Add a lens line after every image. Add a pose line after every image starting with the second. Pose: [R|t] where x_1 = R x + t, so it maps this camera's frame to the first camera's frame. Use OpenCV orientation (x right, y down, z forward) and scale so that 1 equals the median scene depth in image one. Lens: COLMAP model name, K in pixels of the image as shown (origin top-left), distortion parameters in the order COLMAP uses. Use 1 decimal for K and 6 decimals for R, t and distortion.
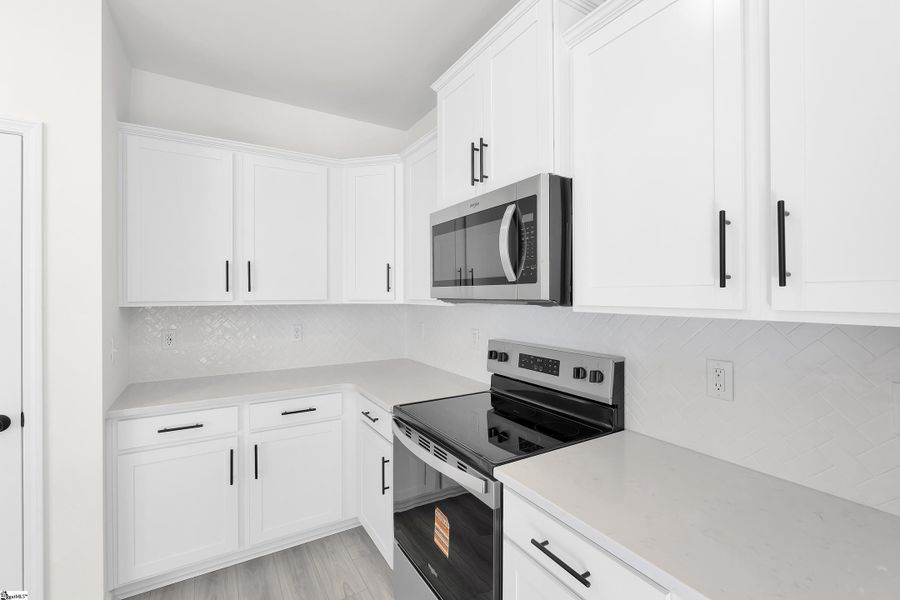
lens RADIAL K [[393.5, 0, 453.0], [0, 393.5, 299.1], [0, 0, 1]] dist [-0.006700, 0.002154]
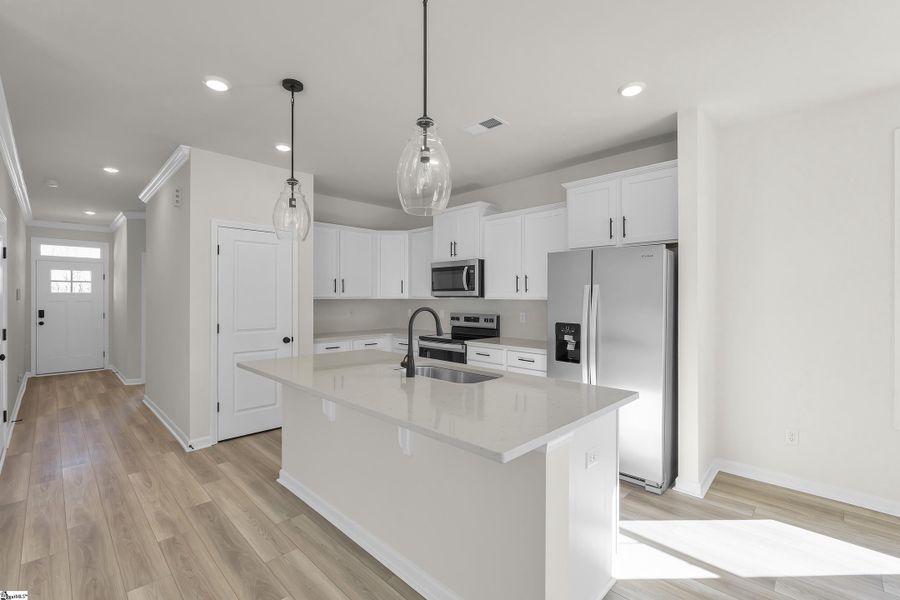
lens RADIAL K [[393.5, 0, 447.4], [0, 393.5, 300.8], [0, 0, 1]] dist [-0.006700, 0.002154]
pose [[0.972849, -0.000183, 0.231440, -0.652556], [0.000275, 1.000000, -0.000365, 0.038477], [-0.231440, 0.000419, 0.972849, -1.830170]]
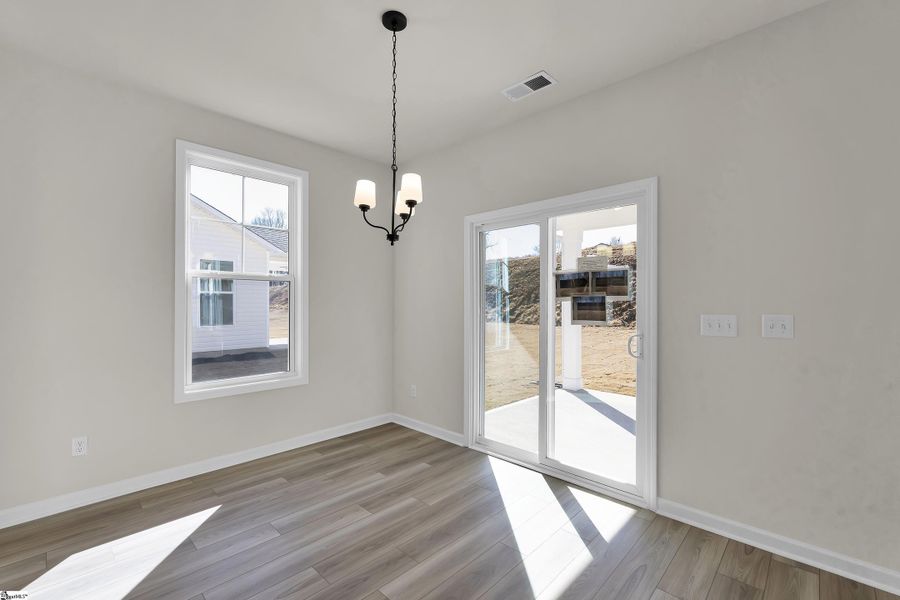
lens RADIAL K [[393.5, 0, 447.1], [0, 393.5, 302.7], [0, 0, 1]] dist [-0.006700, 0.002154]
pose [[-0.237588, -0.002757, 0.971362, -0.551510], [0.010649, 0.999928, 0.005443, 0.098689], [-0.971308, 0.011637, -0.237541, -1.498295]]
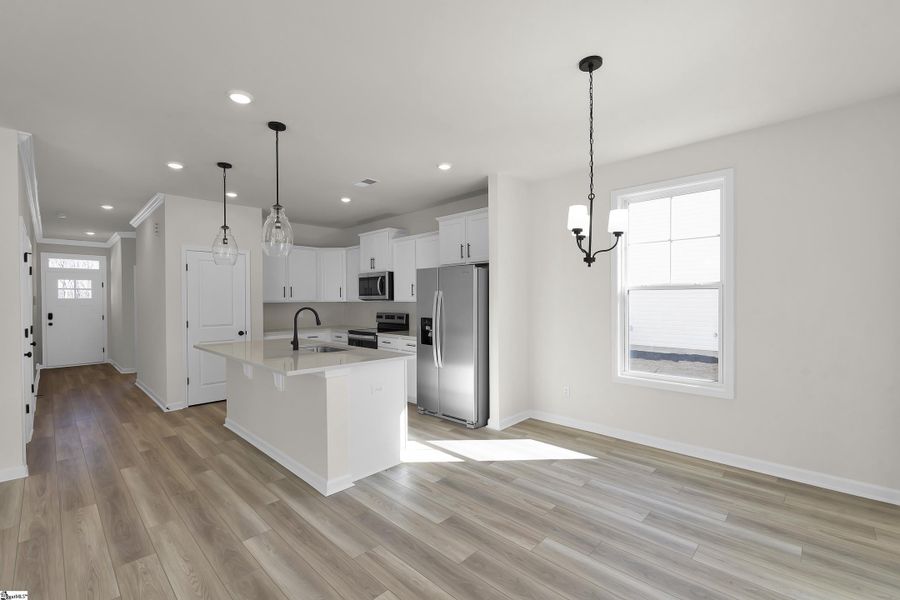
lens RADIAL K [[393.5, 0, 452.5], [0, 393.5, 306.0], [0, 0, 1]] dist [-0.006700, 0.002154]
pose [[0.970246, -0.009104, 0.241948, -0.108247], [0.007789, 0.999949, 0.006392, 0.048727], [-0.241994, -0.004317, 0.970268, -2.887754]]
